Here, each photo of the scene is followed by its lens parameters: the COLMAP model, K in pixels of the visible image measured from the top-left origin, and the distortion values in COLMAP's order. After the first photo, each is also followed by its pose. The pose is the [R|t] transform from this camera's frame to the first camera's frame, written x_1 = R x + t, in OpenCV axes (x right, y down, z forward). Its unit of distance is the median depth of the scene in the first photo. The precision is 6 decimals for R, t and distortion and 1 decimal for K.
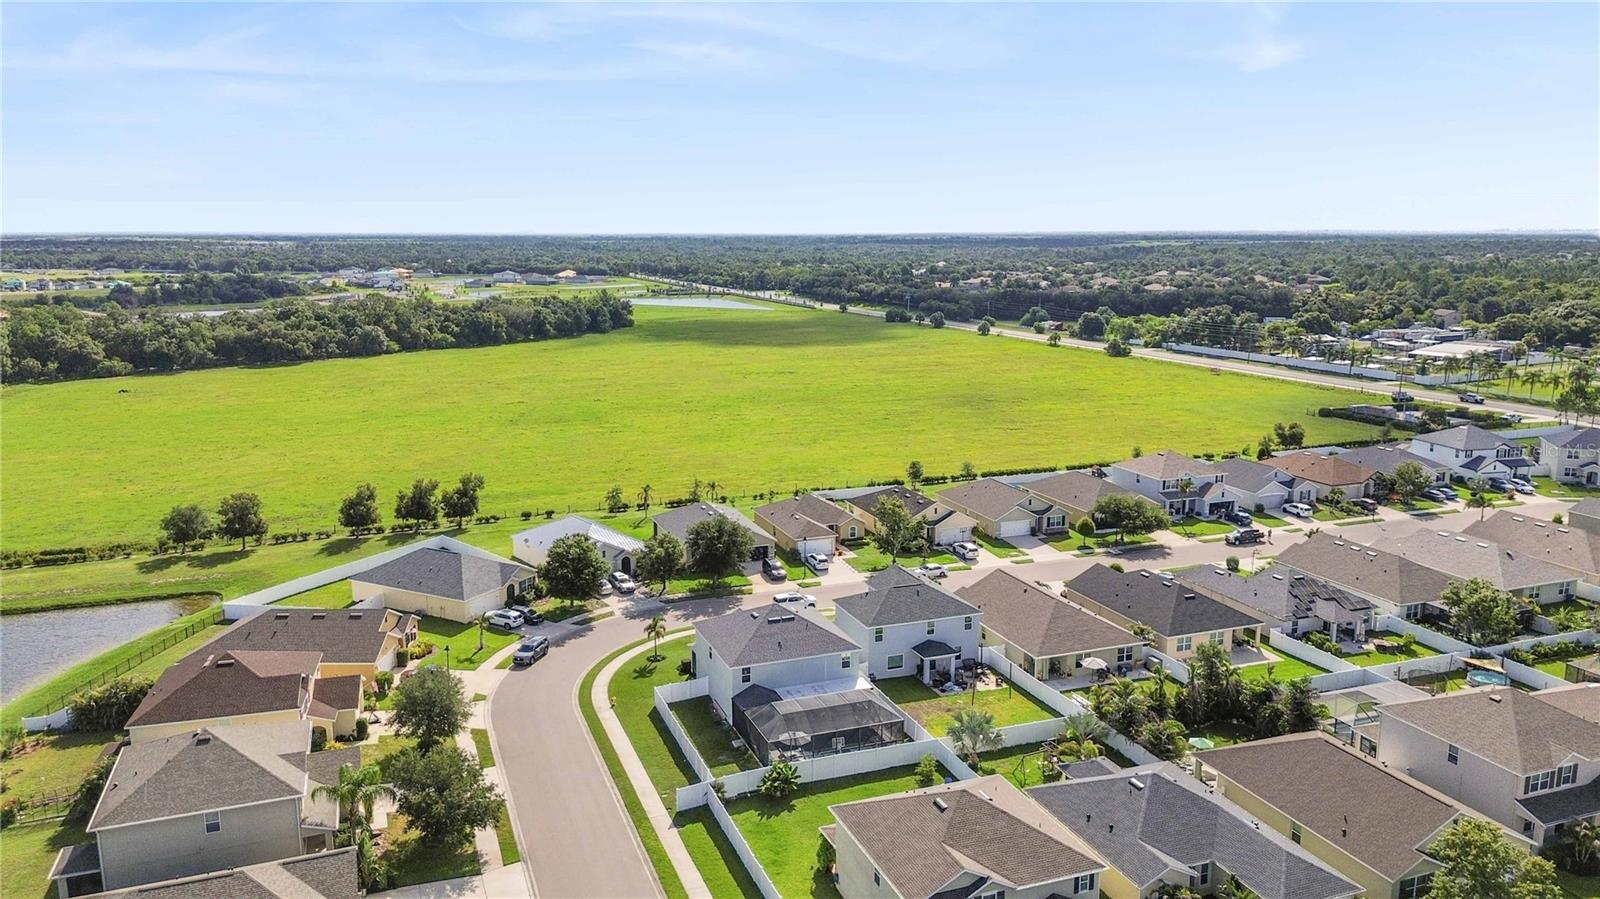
lens RADIAL K [[1133.3, 0, 796.0], [0, 1133.3, 447.8], [0, 0, 1]] dist [0.079999, -0.081372]
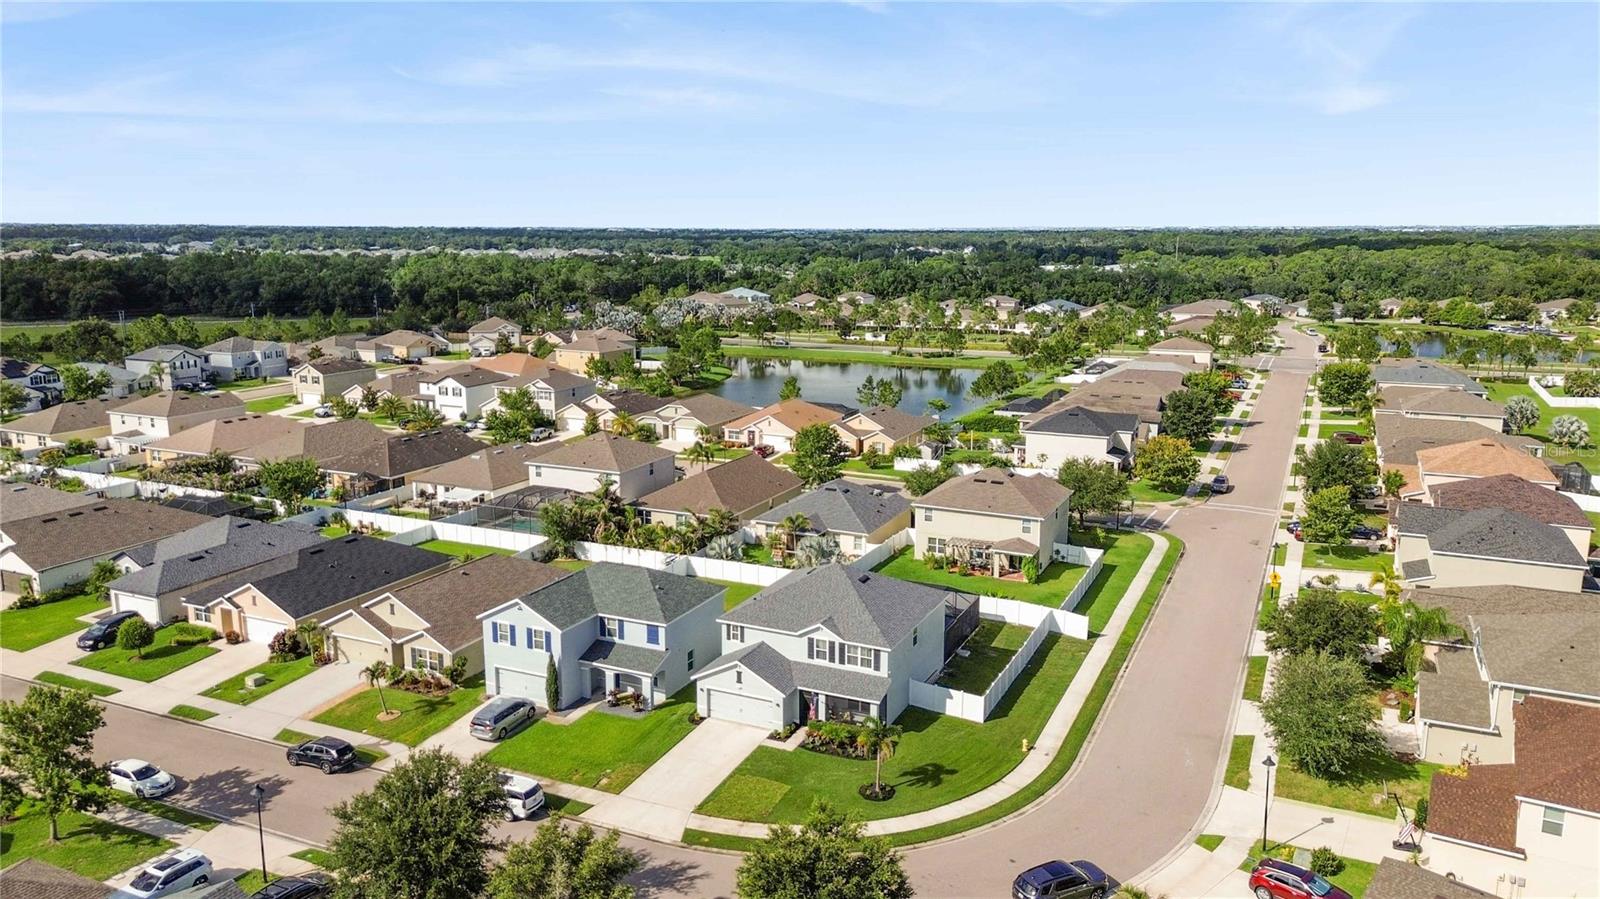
lens RADIAL K [[1131.3, 0, 793.9], [0, 1131.3, 447.6], [0, 0, 1]] dist [0.090371, -0.091702]
pose [[-0.693432, -0.135360, 0.707693, -0.342145], [0.134786, 0.940487, 0.311957, -0.113990], [-0.707803, 0.311708, -0.633919, 0.968432]]
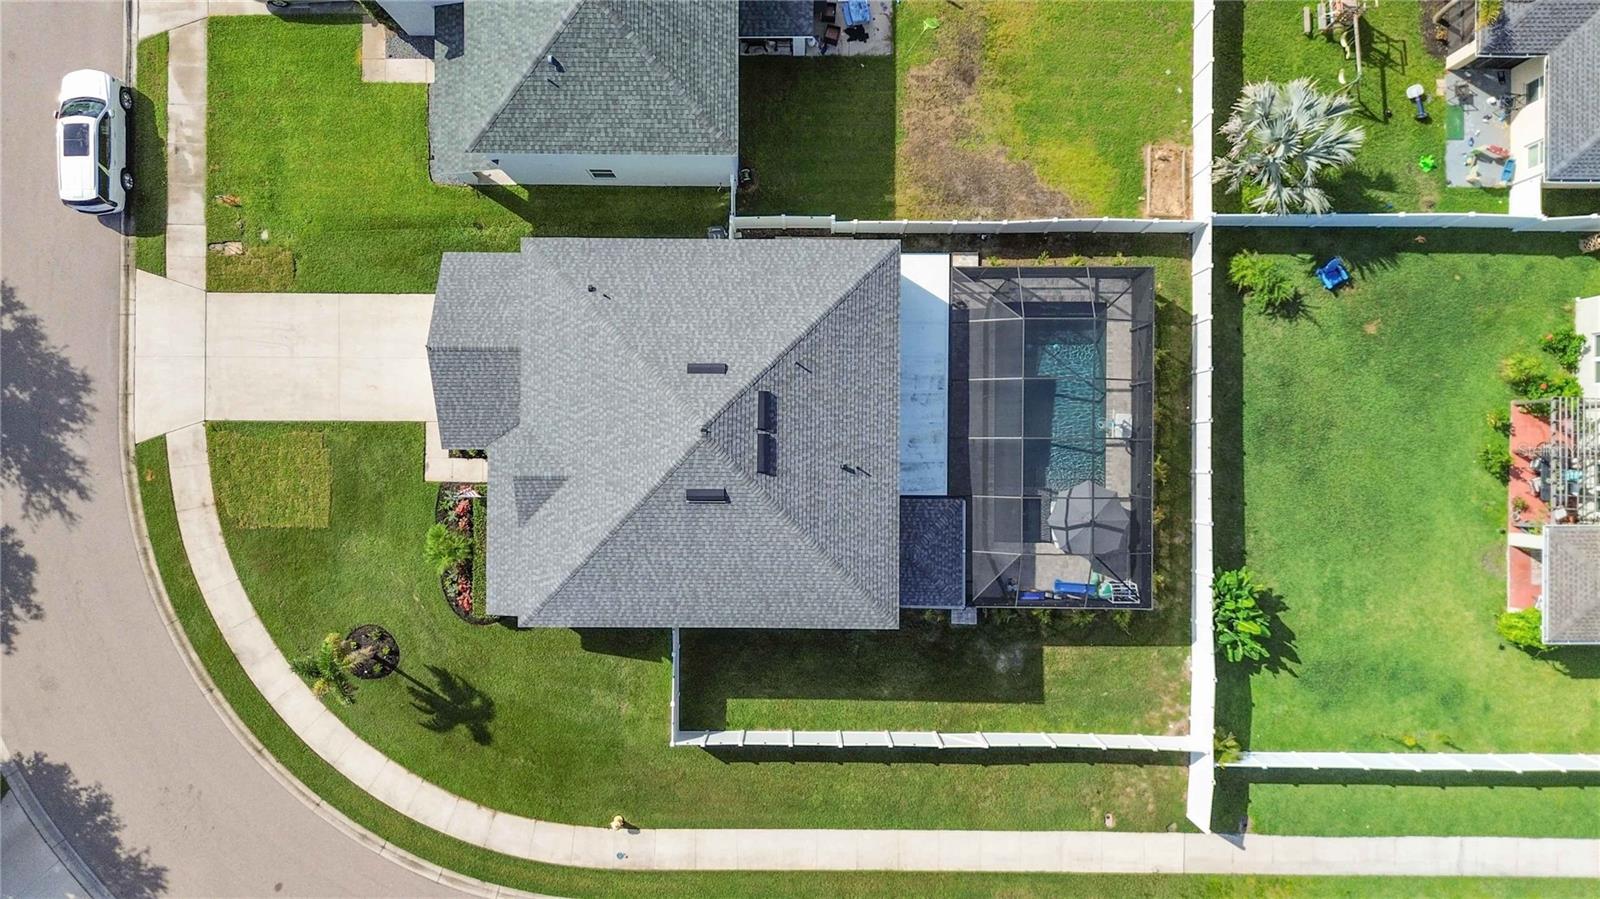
lens RADIAL K [[1131.3, 0, 793.9], [0, 1131.3, 447.6], [0, 0, 1]] dist [0.090371, -0.091702]
pose [[0.360096, -0.932904, 0.004703, -0.009786], [0.181639, 0.075054, 0.980497, -0.114422], [-0.915062, -0.352218, 0.196478, 0.598713]]
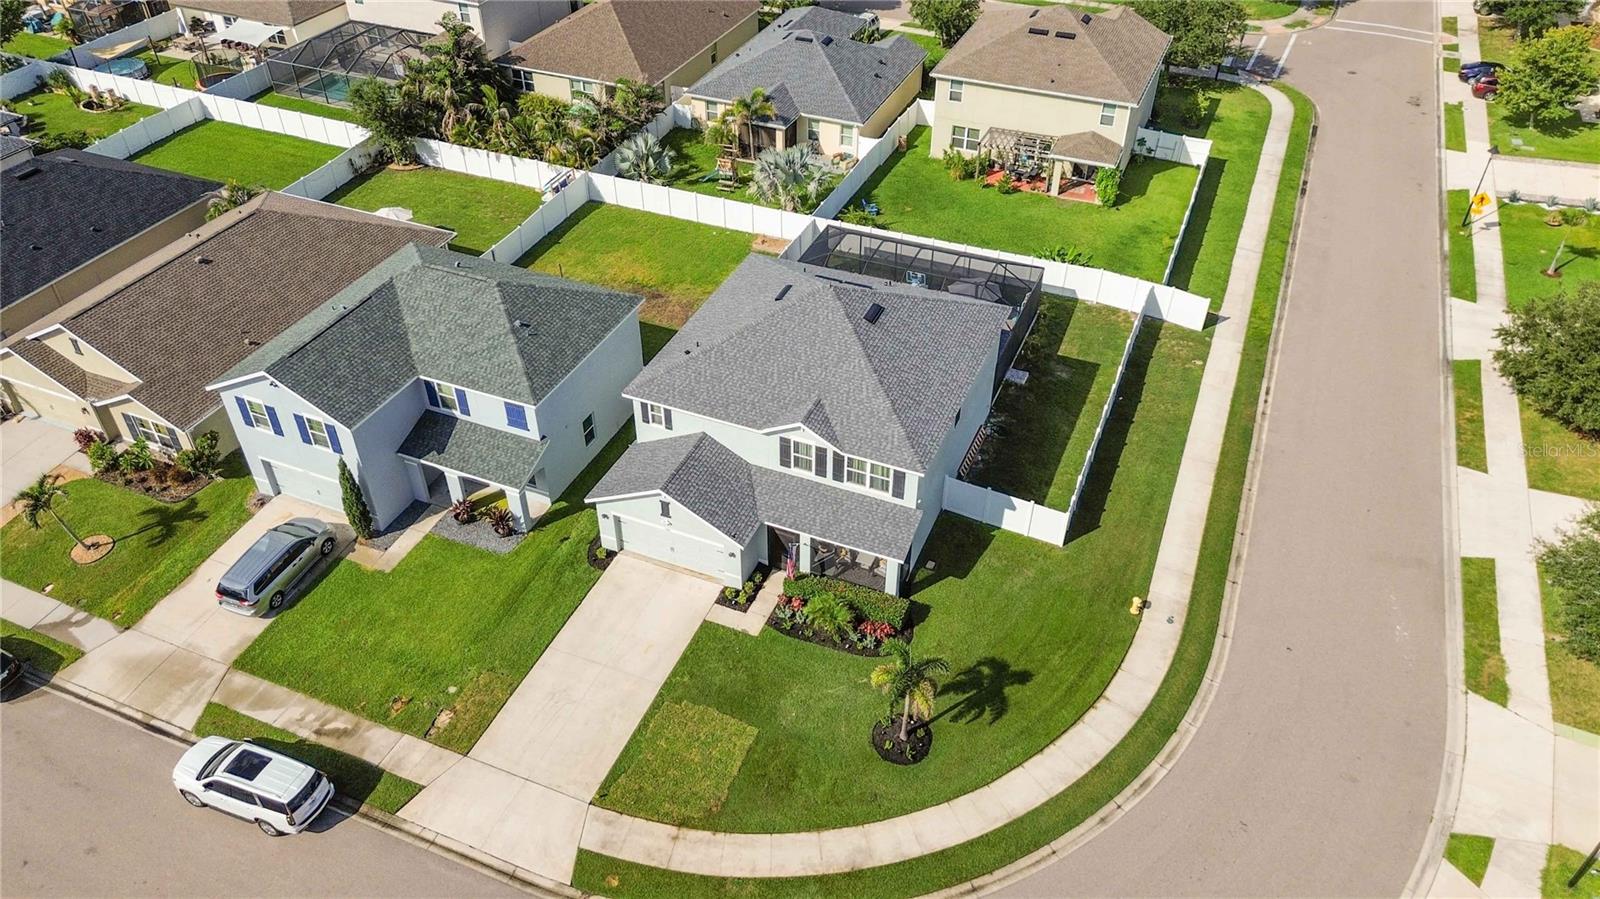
lens RADIAL K [[1141.2, 0, 794.9], [0, 1141.2, 445.8], [0, 0, 1]] dist [0.061206, -0.049857]
pose [[-0.721479, -0.431944, 0.541196, -0.178894], [0.130447, 0.682800, 0.718865, -0.088948], [-0.680038, 0.589244, -0.436280, 0.811821]]
